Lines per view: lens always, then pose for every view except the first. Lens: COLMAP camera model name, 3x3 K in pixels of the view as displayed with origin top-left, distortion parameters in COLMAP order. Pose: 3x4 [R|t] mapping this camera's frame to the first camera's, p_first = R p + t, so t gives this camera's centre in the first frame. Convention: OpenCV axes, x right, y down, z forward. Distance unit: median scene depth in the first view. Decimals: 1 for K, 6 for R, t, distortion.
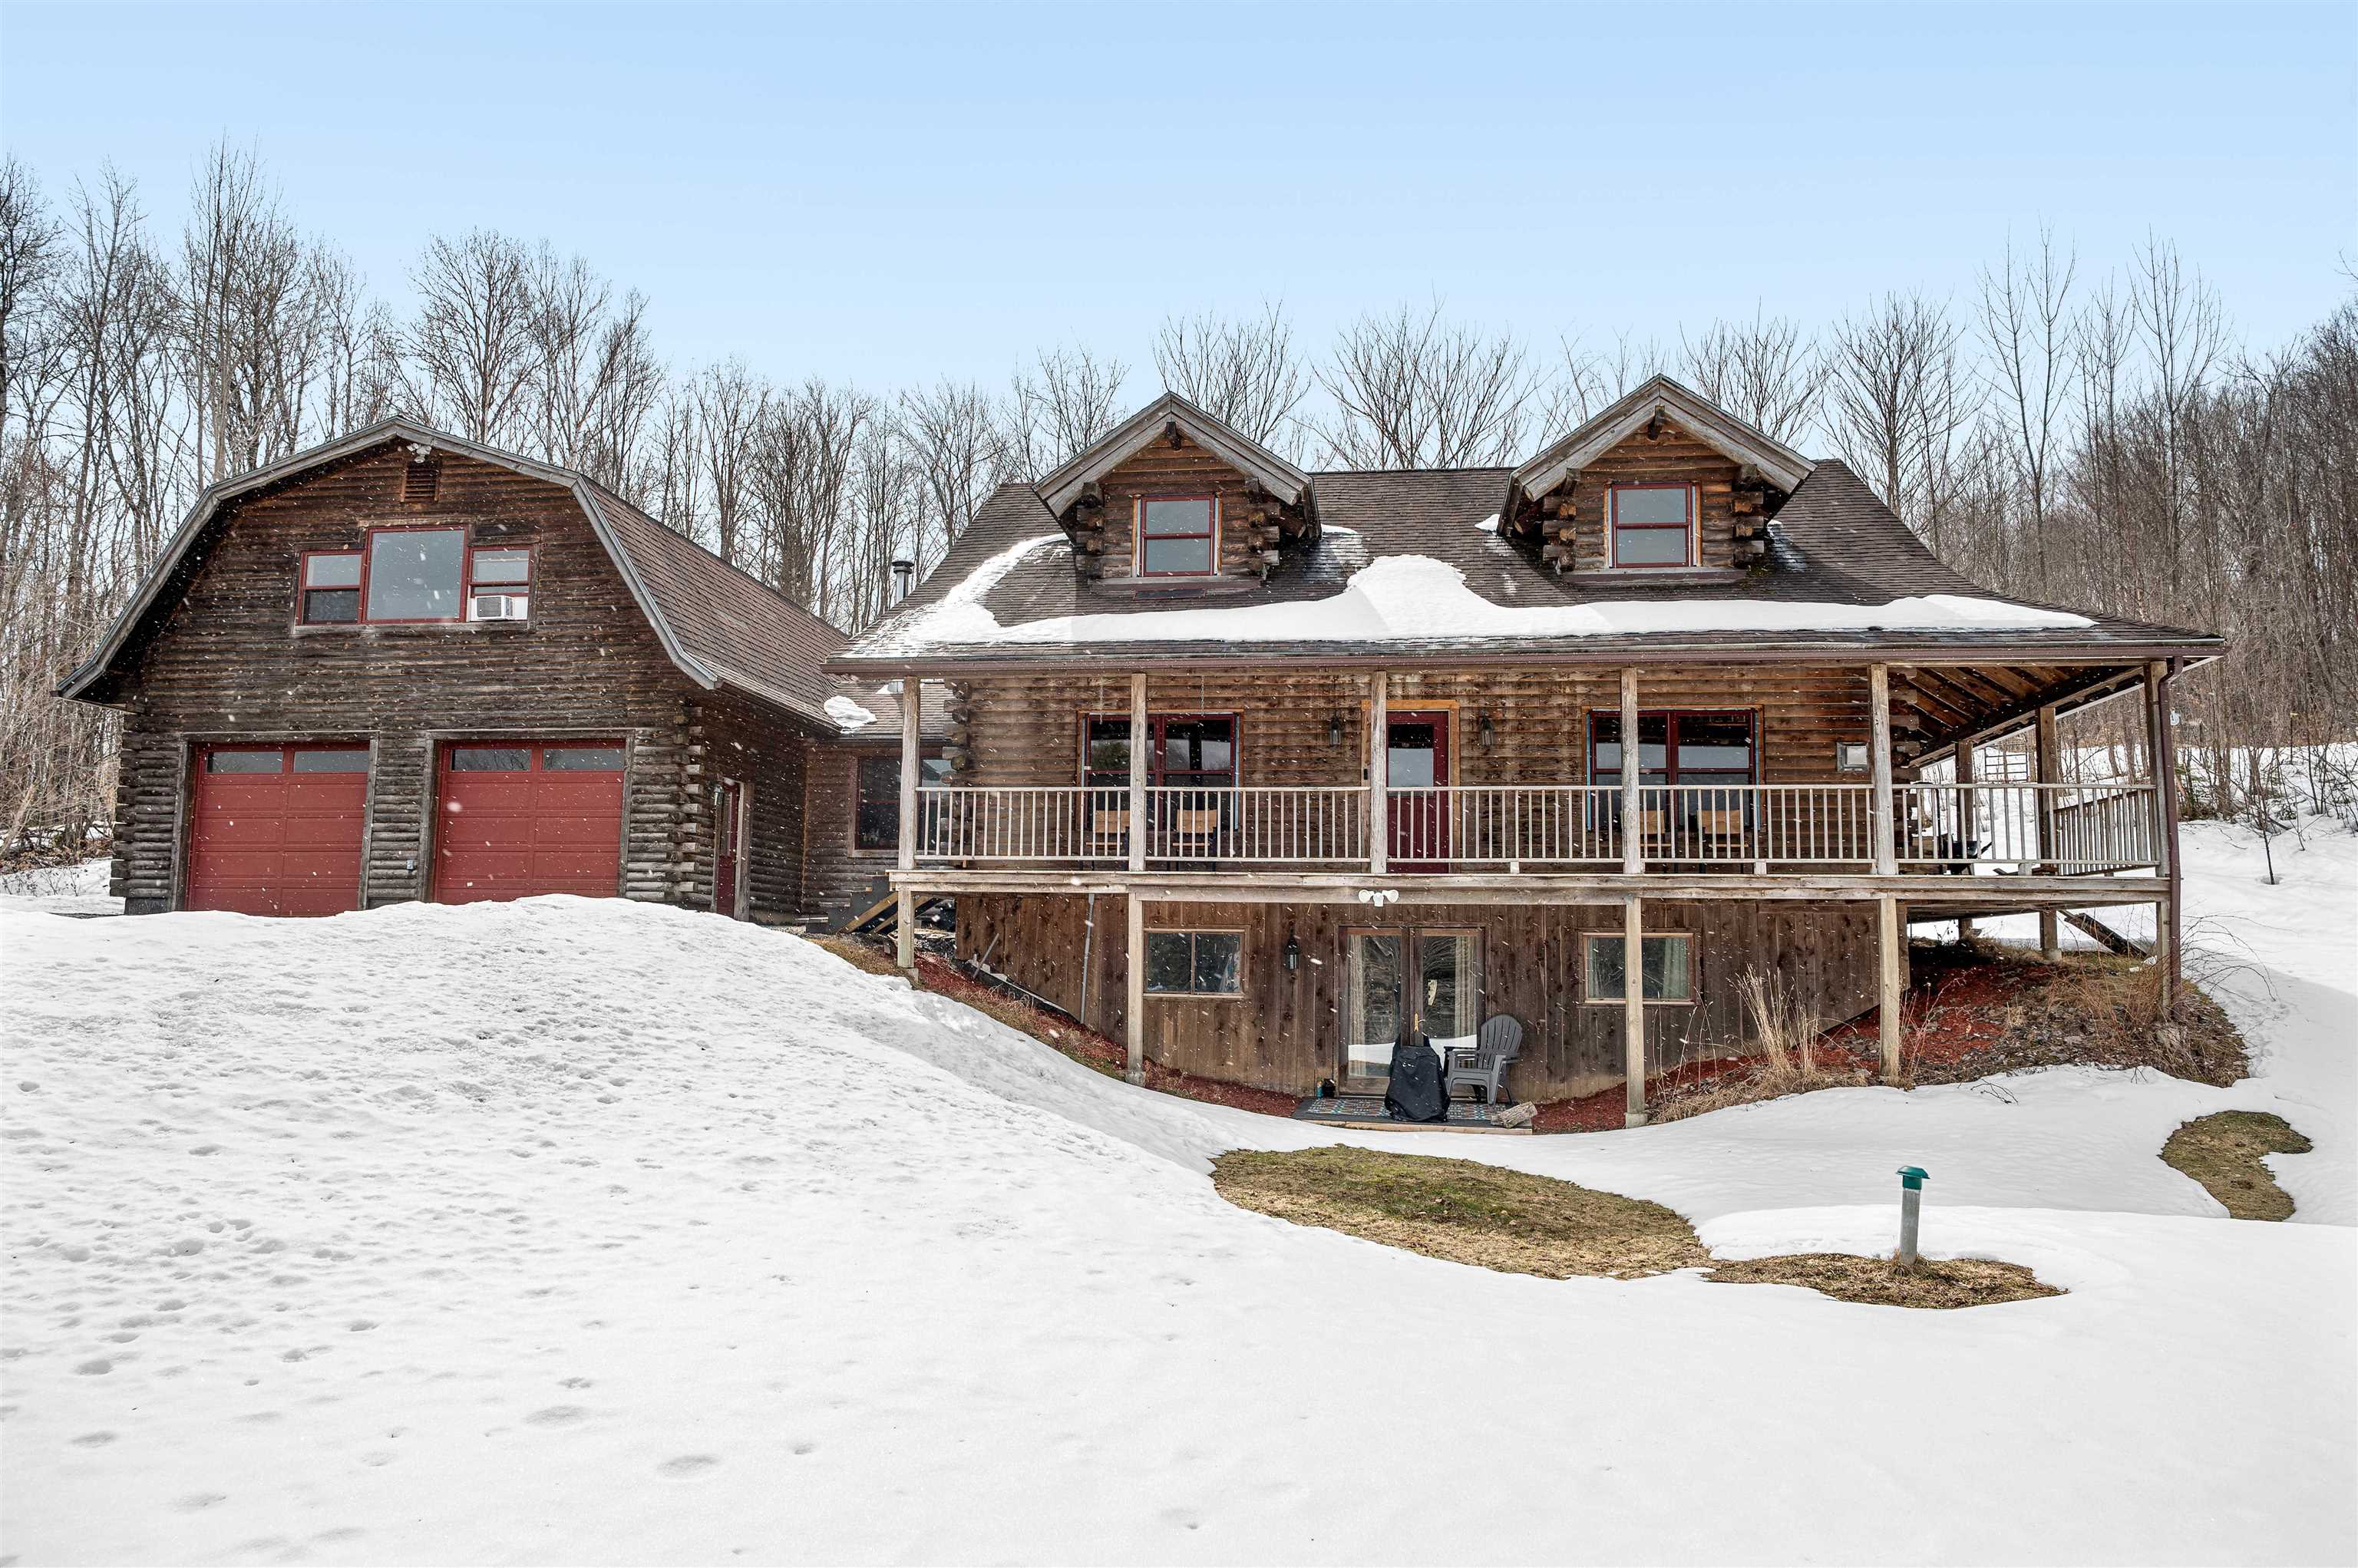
lens RADIAL K [[1563.6, 0, 1229.2], [0, 1563.6, 723.5], [0, 0, 1]] dist [-0.020593, 0.001320]
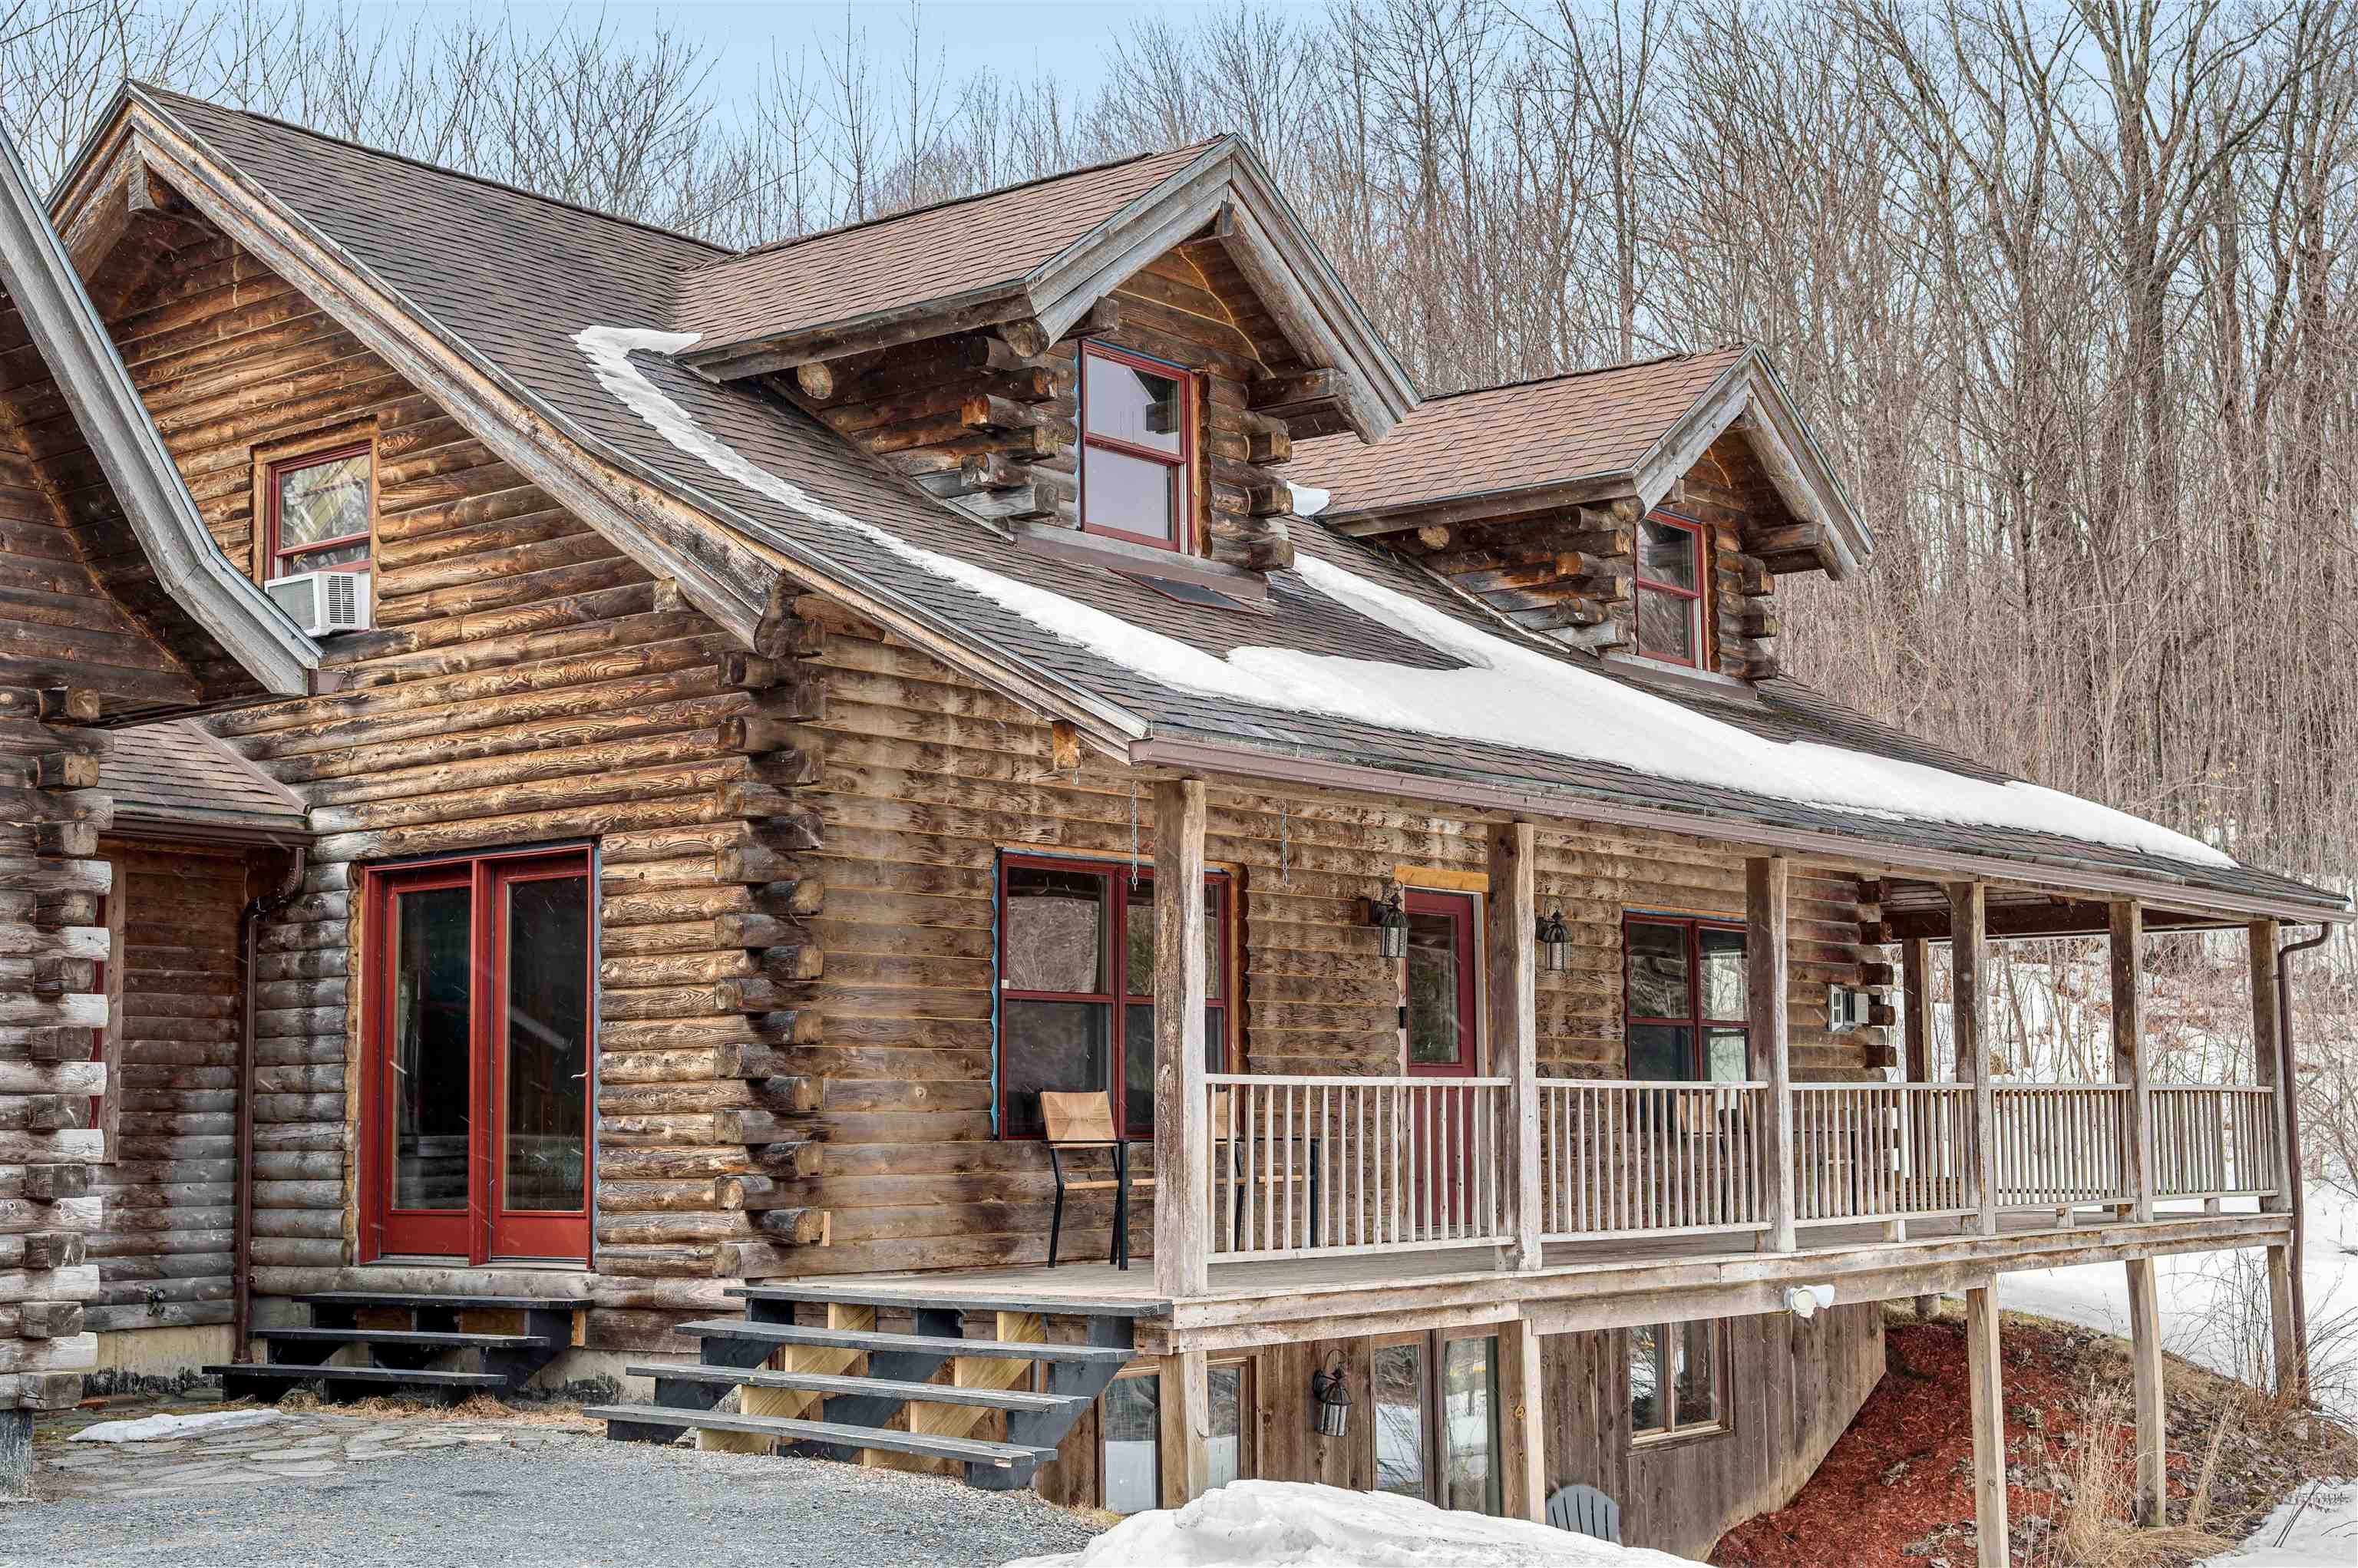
lens RADIAL K [[3032.8, 0, 1197.4], [0, 3032.8, 724.1], [0, 0, 1]] dist [0.012951, 0.000000]
pose [[0.529353, 0.096631, 0.842881, -0.741108], [-0.110863, 0.992852, -0.044199, -0.009458], [-0.841127, -0.070048, 0.536282, 0.543869]]
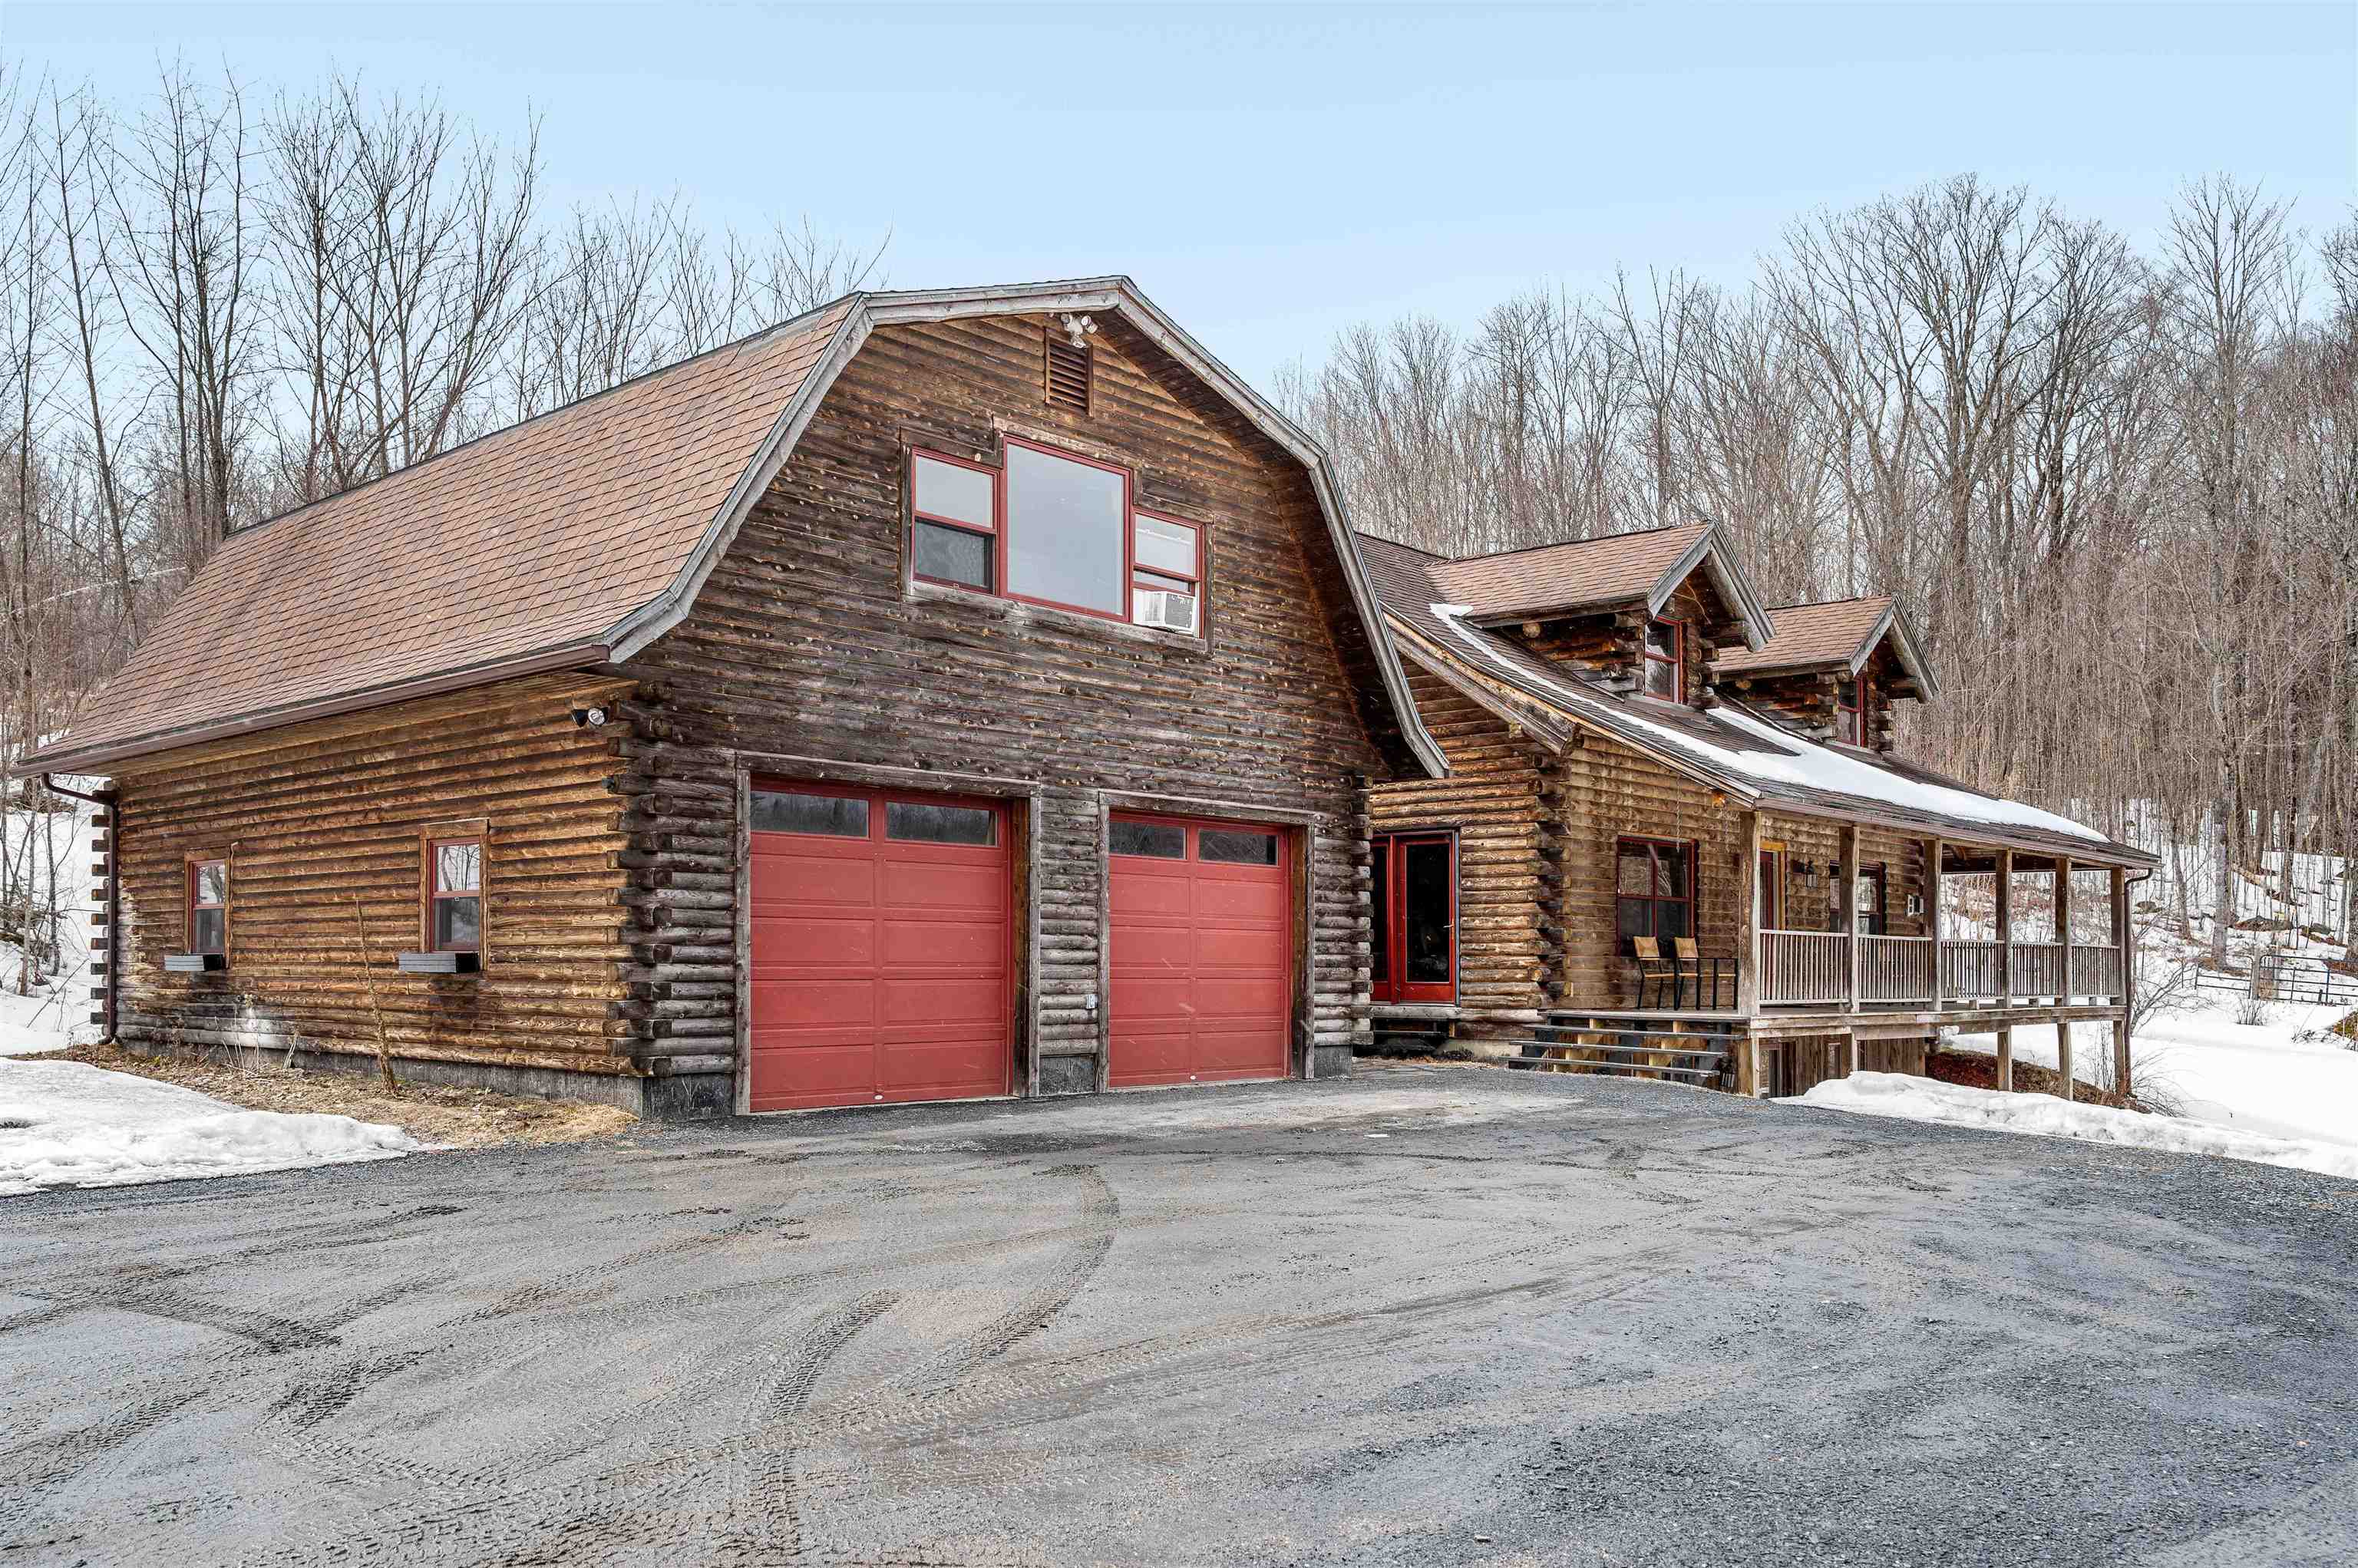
lens RADIAL K [[1836.7, 0, 1183.1], [0, 1836.7, 883.6], [0, 0, 1]] dist [-0.005294, 0.007769]
pose [[0.583122, 0.032095, 0.811751, -1.171133], [-0.122167, 0.991321, 0.048563, 0.001861], [-0.803147, -0.127488, 0.581982, 0.563736]]
